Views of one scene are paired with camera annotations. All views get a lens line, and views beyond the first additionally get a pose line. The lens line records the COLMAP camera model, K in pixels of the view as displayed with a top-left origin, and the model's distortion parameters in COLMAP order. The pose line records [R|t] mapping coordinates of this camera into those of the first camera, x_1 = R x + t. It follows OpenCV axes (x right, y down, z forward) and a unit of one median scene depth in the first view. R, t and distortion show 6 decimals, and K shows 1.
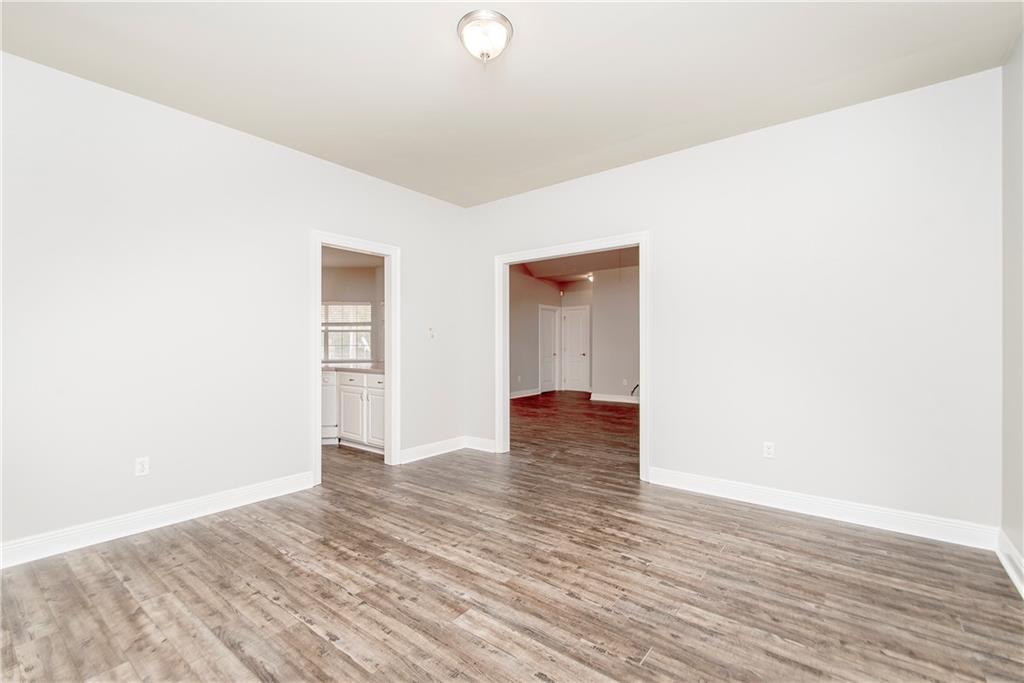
lens RADIAL K [[456.3, 0, 515.3], [0, 456.3, 336.1], [0, 0, 1]] dist [0.001903, -0.000367]
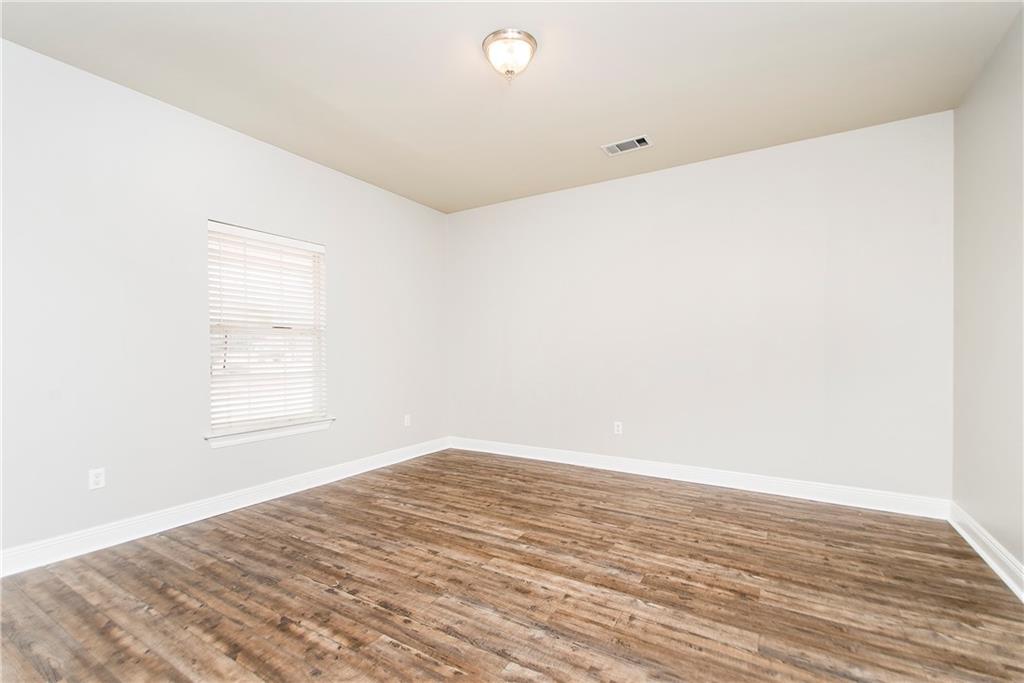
lens RADIAL K [[456.3, 0, 515.3], [0, 456.3, 336.1], [0, 0, 1]] dist [0.001903, -0.000367]
pose [[-0.993539, 0.000090, -0.113491, 0.046218], [0.006016, 0.998635, -0.051879, 0.069684], [0.113331, -0.052226, -0.992184, 2.004582]]
